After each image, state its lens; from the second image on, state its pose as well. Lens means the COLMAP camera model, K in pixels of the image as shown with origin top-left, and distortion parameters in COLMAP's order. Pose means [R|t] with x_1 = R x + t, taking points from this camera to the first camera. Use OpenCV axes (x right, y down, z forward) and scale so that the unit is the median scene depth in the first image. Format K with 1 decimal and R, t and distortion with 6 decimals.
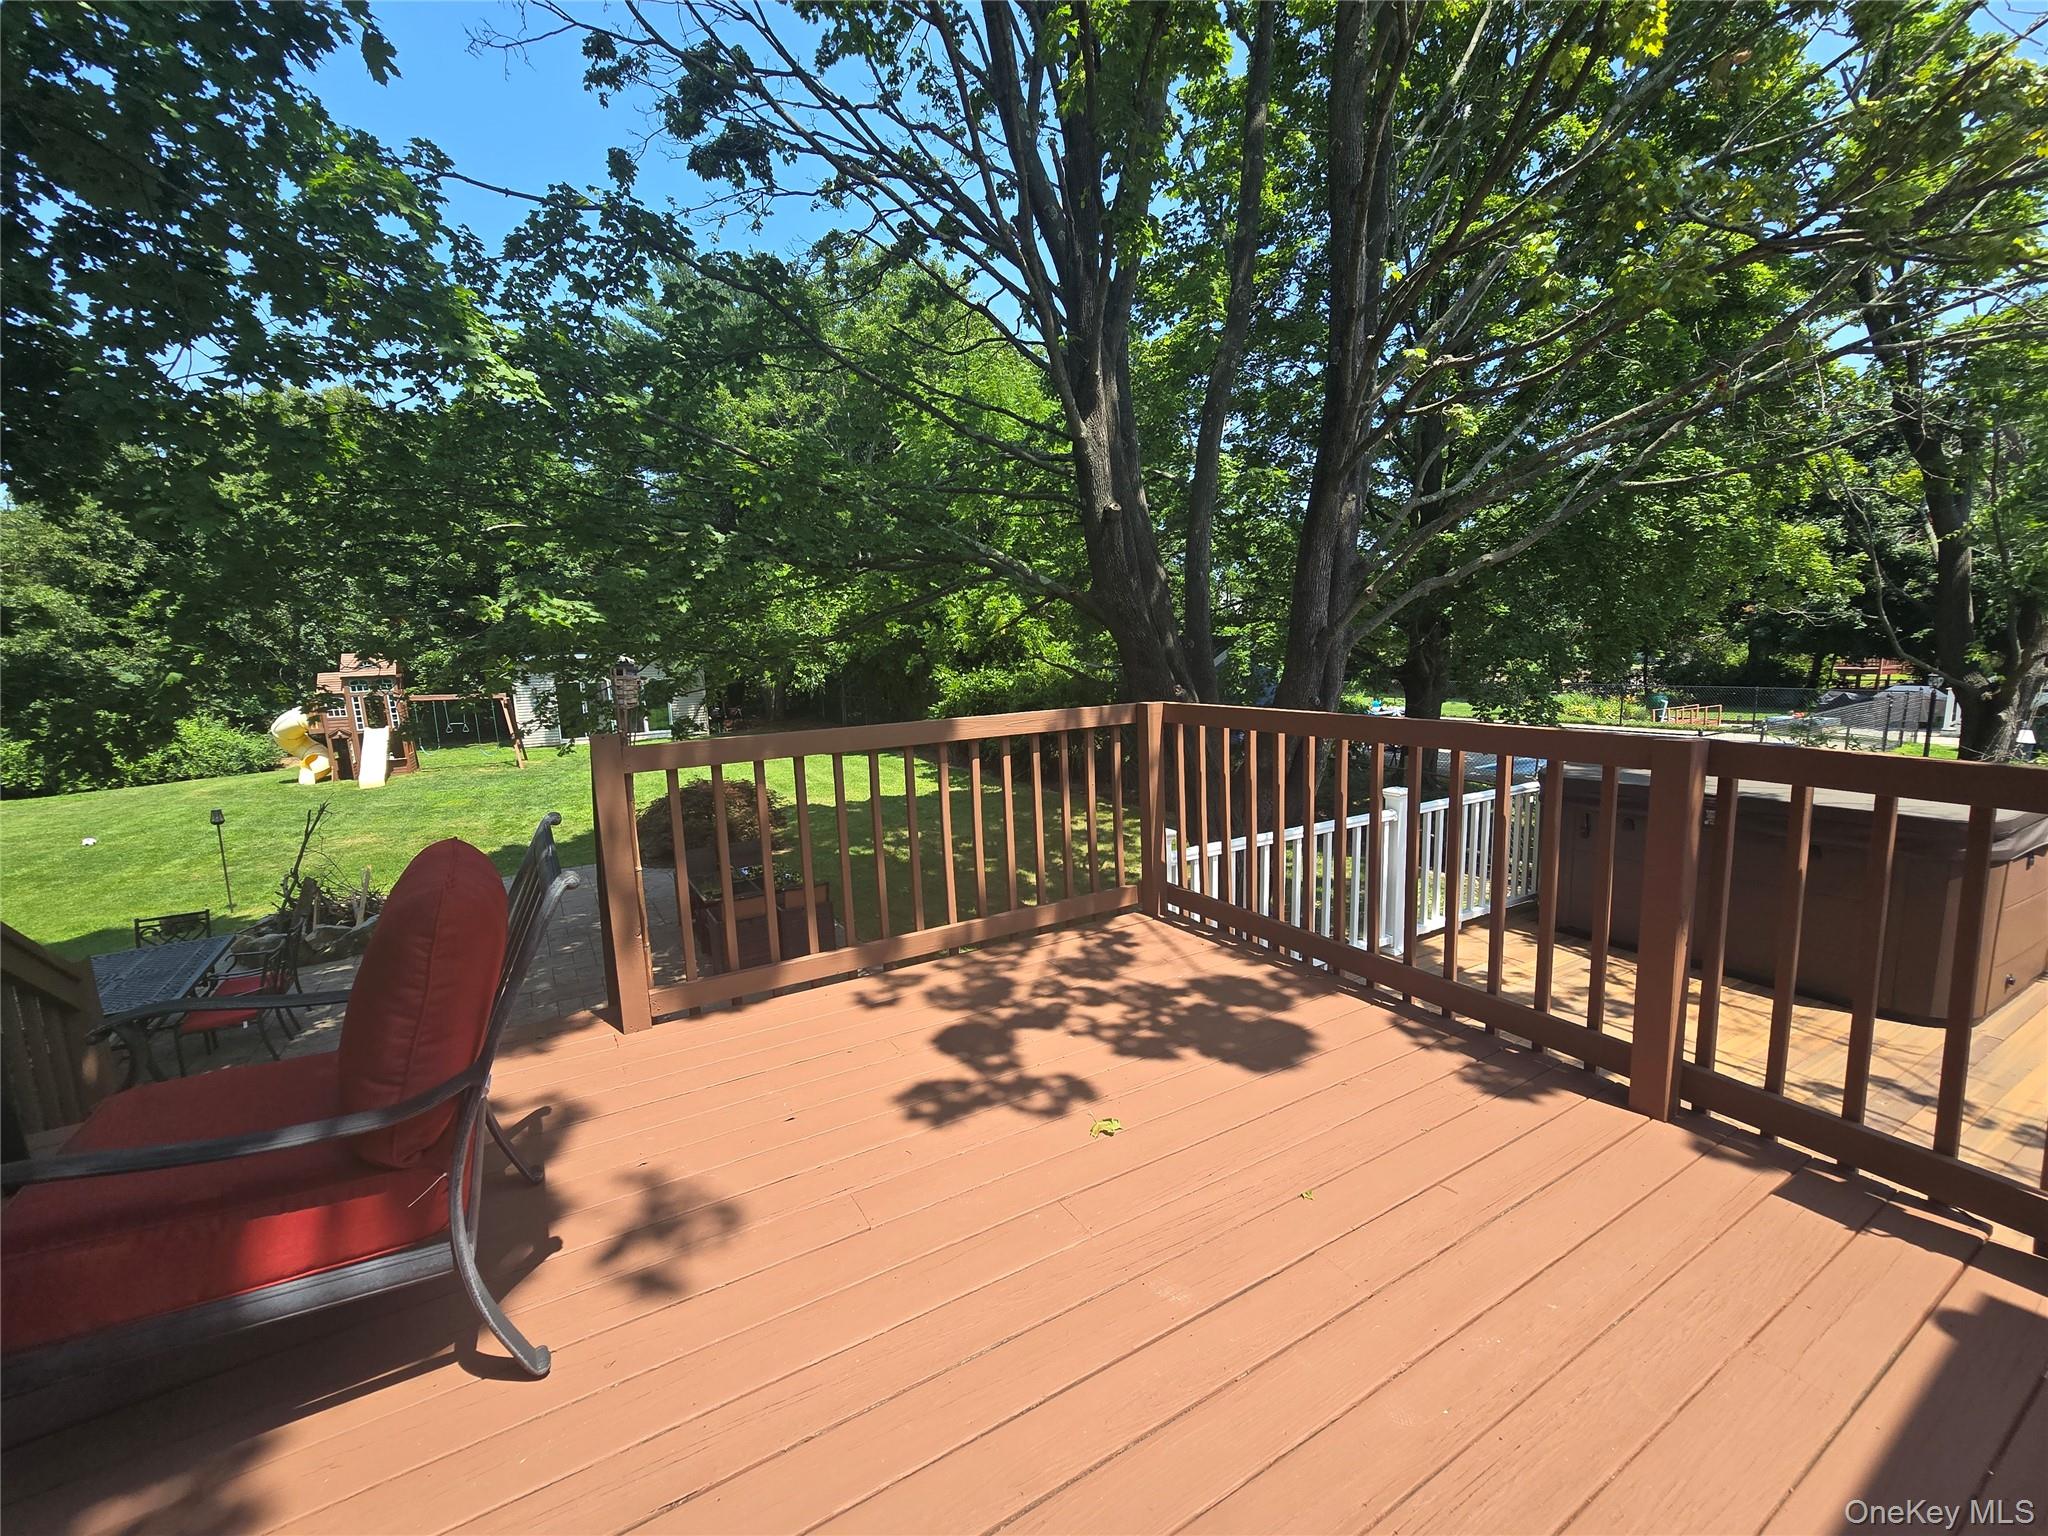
lens RADIAL K [[836.8, 0, 1024.0], [0, 836.8, 768.0], [0, 0, 1]] dist [-0.002358, -0.000410]
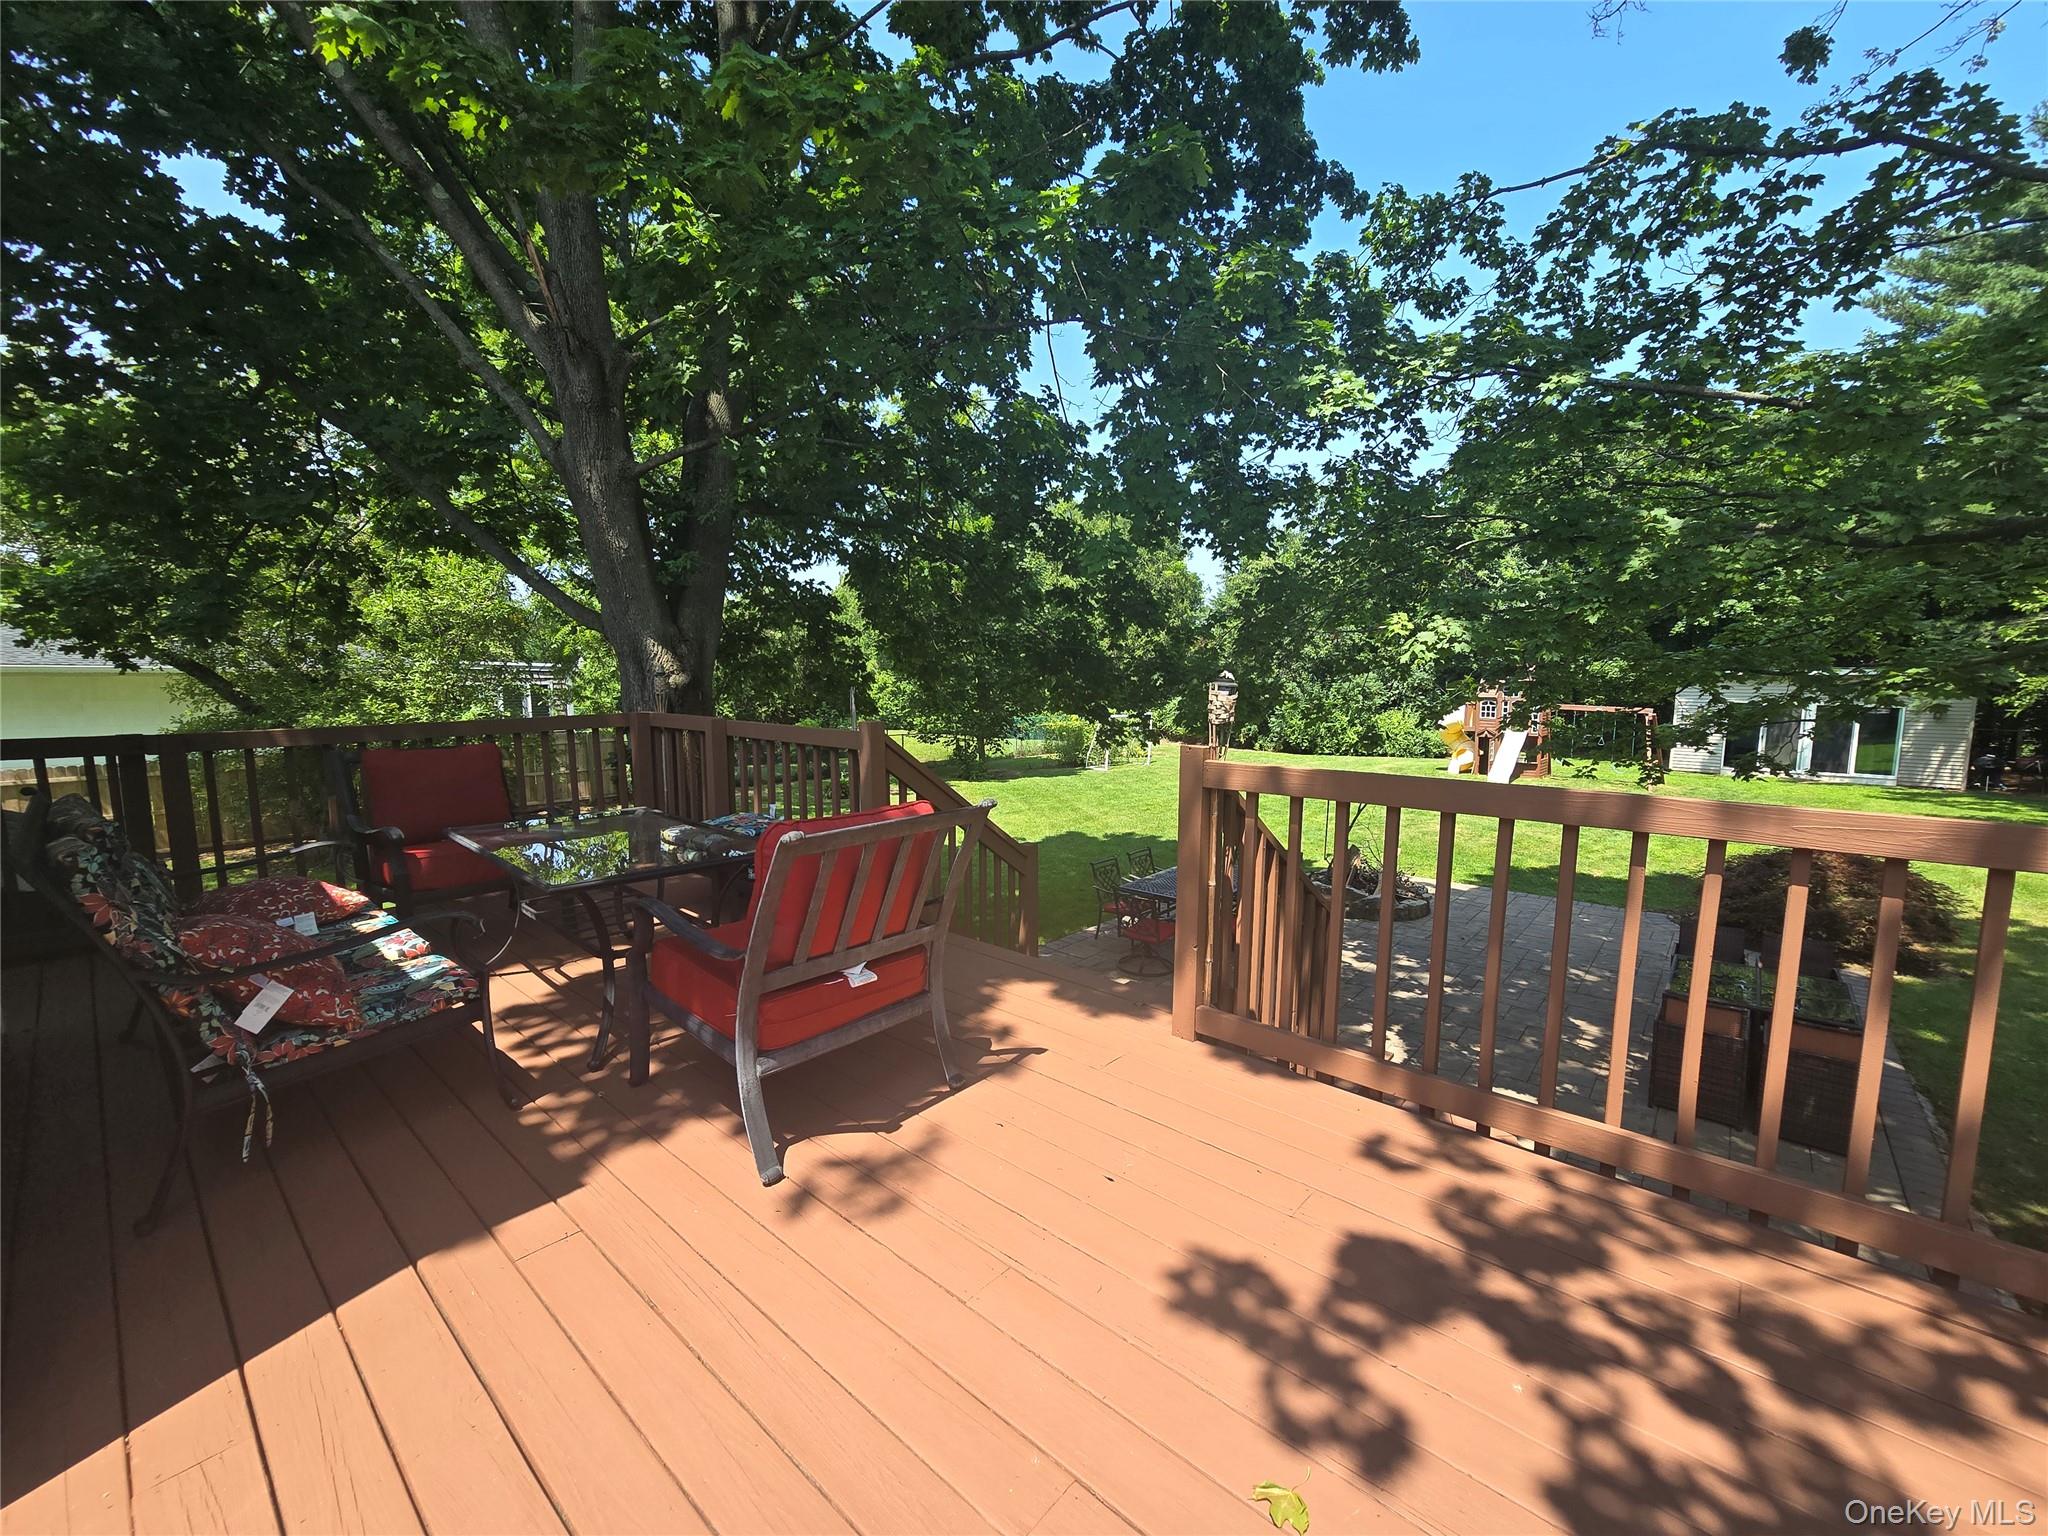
lens RADIAL K [[852.5, 0, 1024.0], [0, 852.5, 768.0], [0, 0, 1]] dist [-0.030337, 0.014435]
pose [[0.319179, 0.143494, -0.936768, 0.350876], [-0.155483, 0.983005, 0.097599, -0.073196], [0.934853, 0.114500, 0.336066, 0.397251]]
